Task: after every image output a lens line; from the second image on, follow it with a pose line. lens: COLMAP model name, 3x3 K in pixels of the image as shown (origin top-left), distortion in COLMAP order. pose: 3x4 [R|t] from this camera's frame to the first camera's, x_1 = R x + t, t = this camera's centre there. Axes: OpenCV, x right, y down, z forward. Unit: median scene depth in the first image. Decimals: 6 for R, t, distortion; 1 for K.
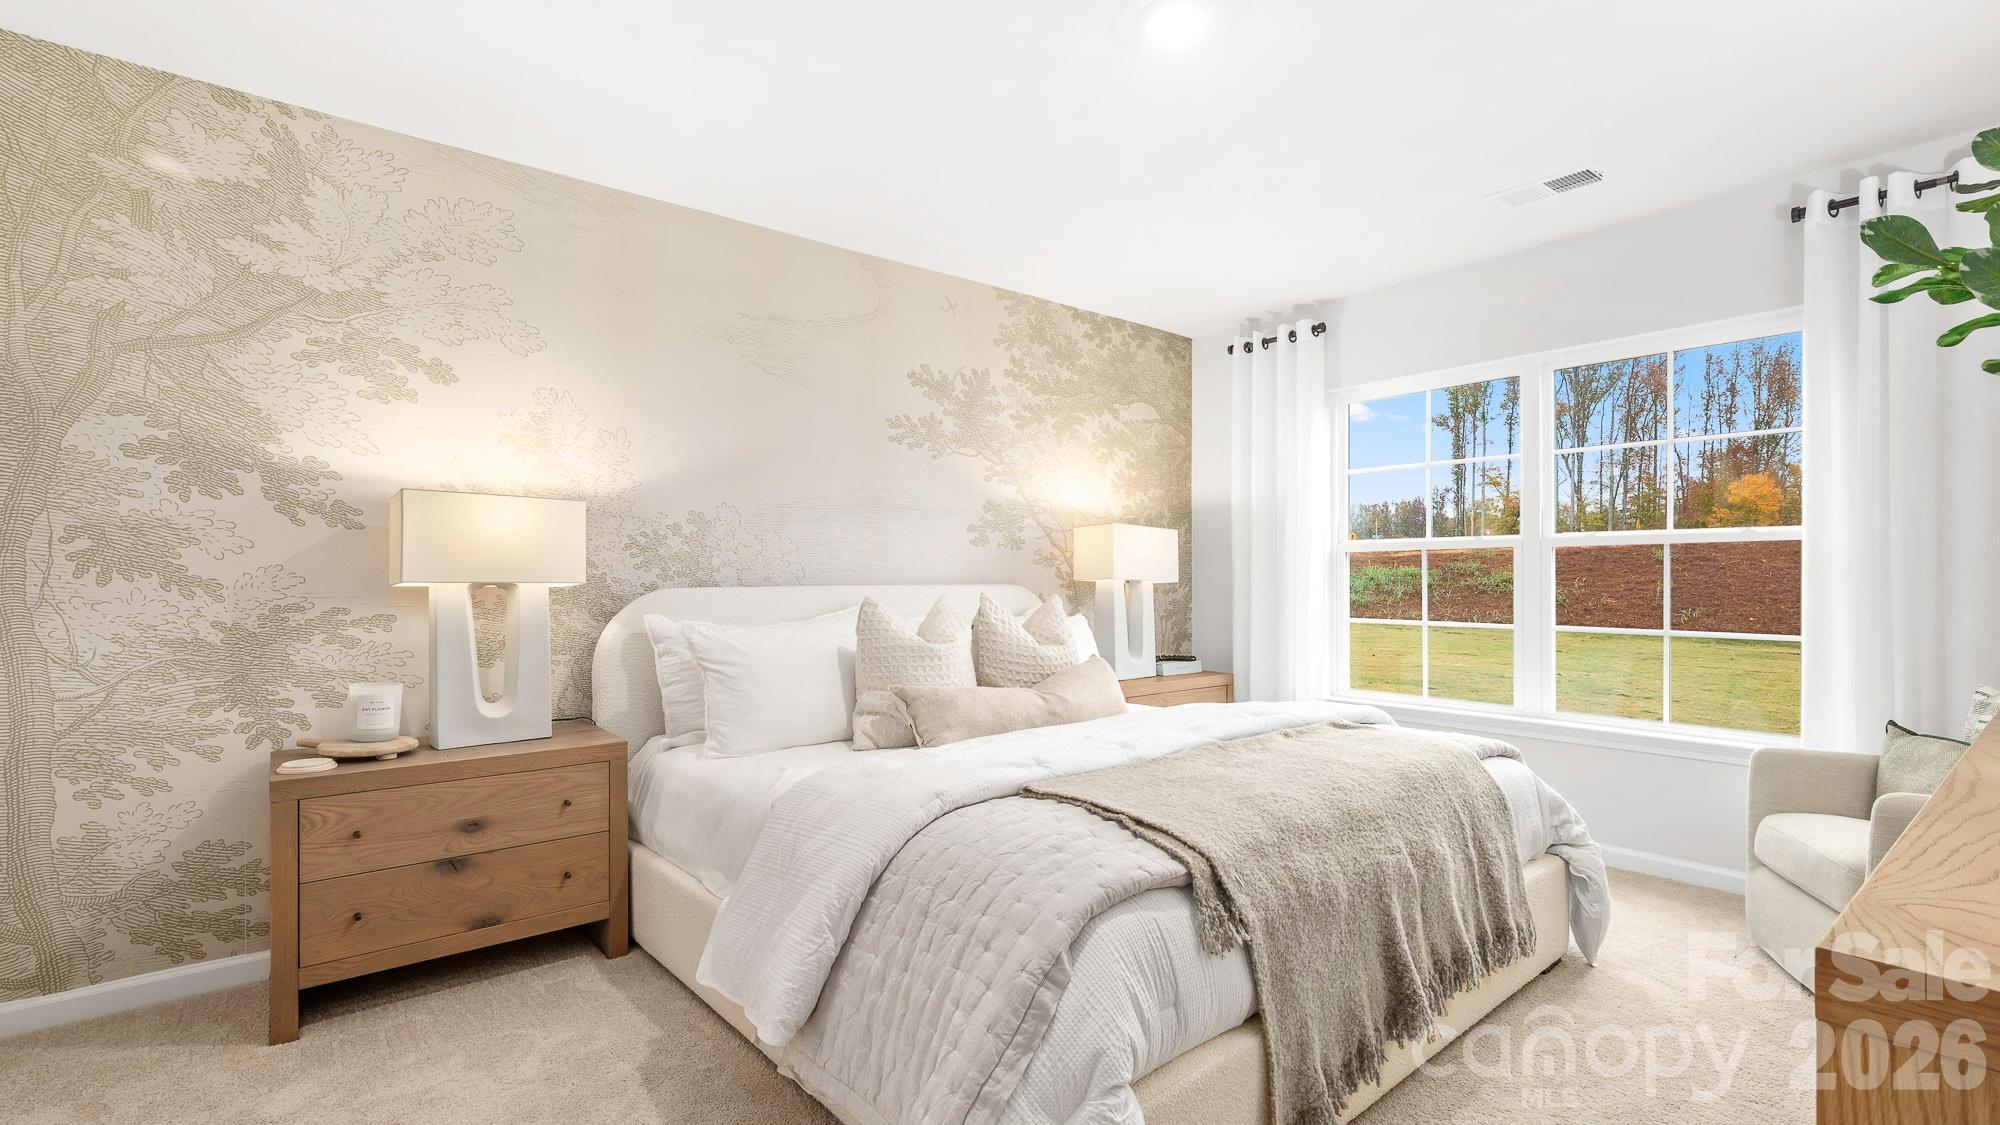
lens RADIAL K [[896.2, 0, 1001.2], [0, 896.2, 588.0], [0, 0, 1]] dist [-0.001062, -0.000061]
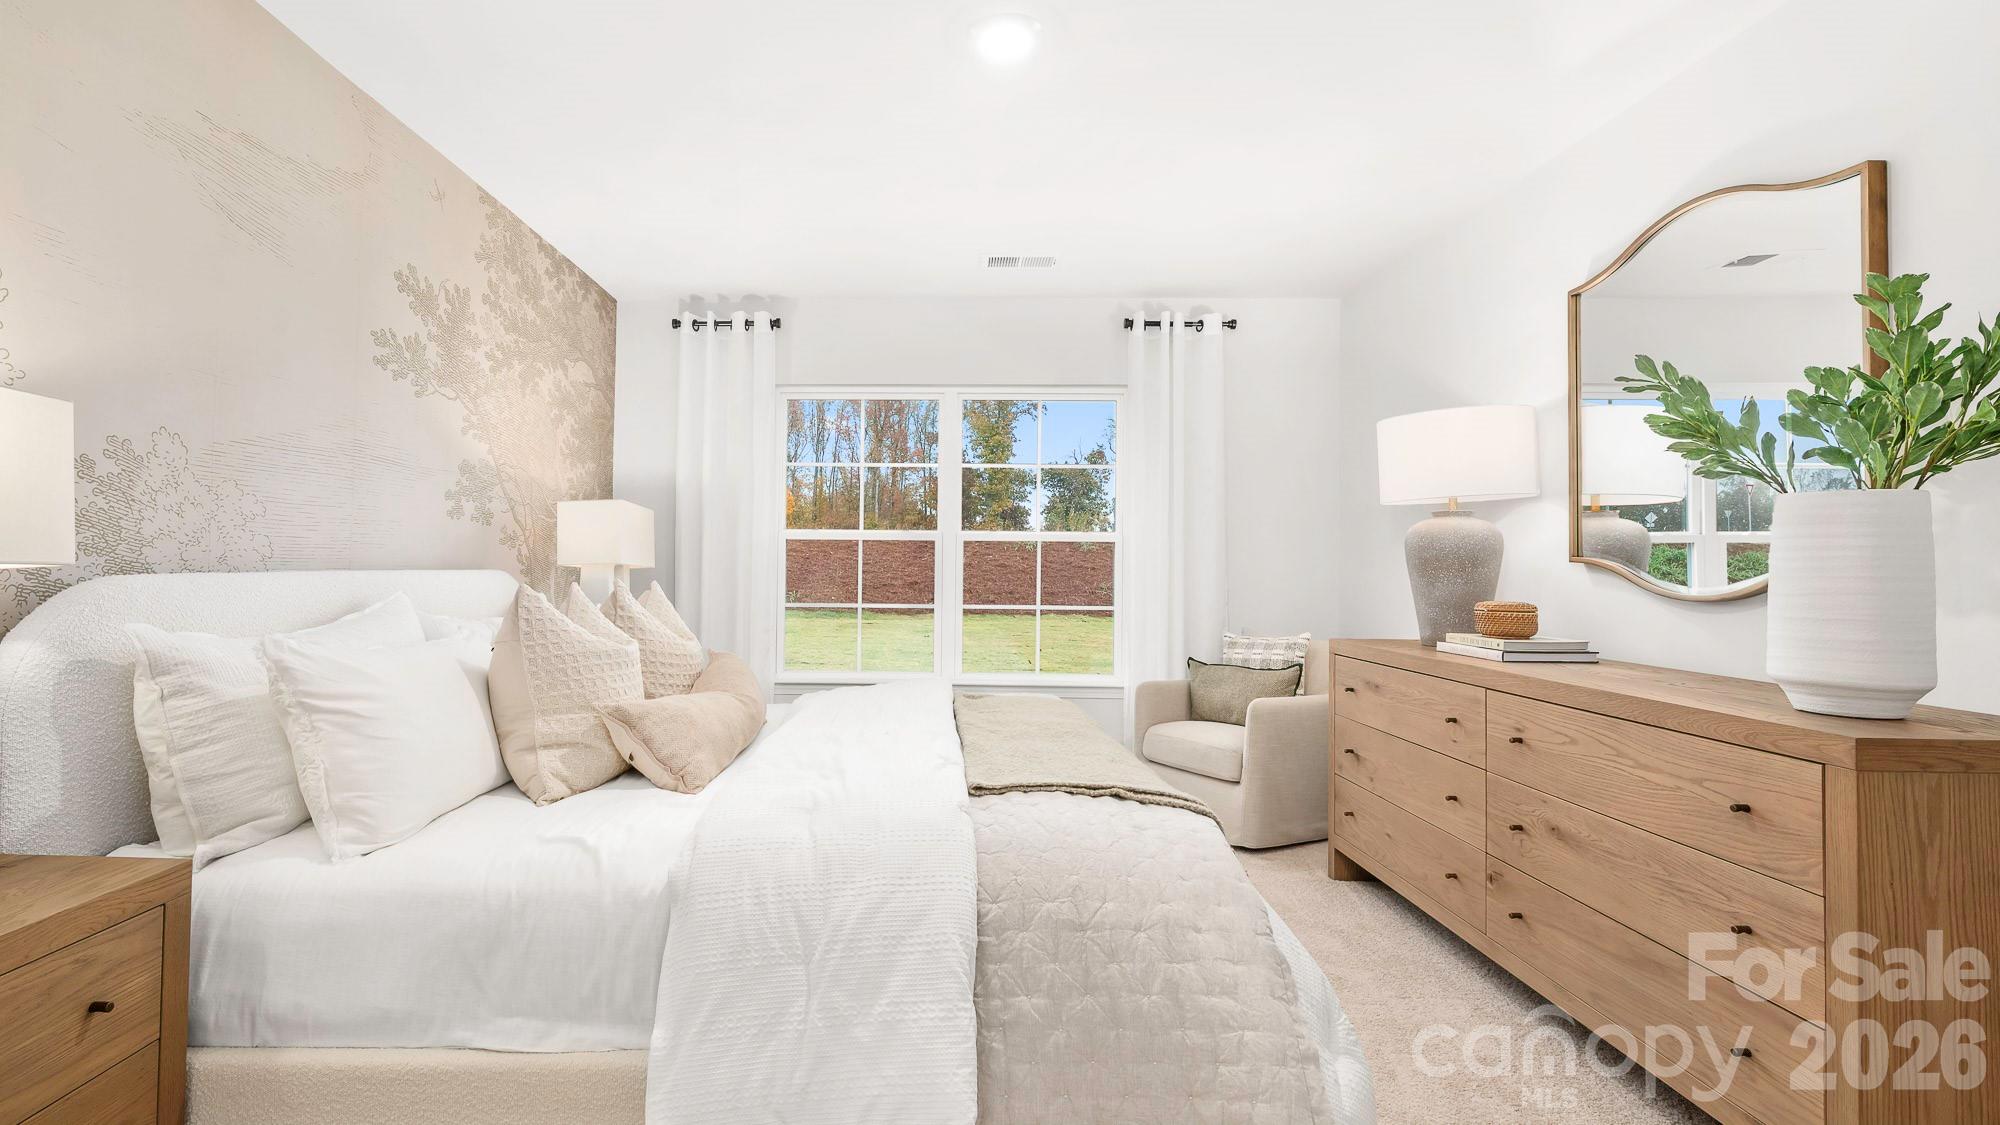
lens RADIAL K [[890.5, 0, 996.9], [0, 890.5, 559.6], [0, 0, 1]] dist [-0.001557, 0.000021]
pose [[0.649639, 0.011997, 0.760149, -0.304405], [0.000977, 0.999861, -0.016615, 0.000343], [-0.760243, 0.011537, 0.649537, 0.169268]]
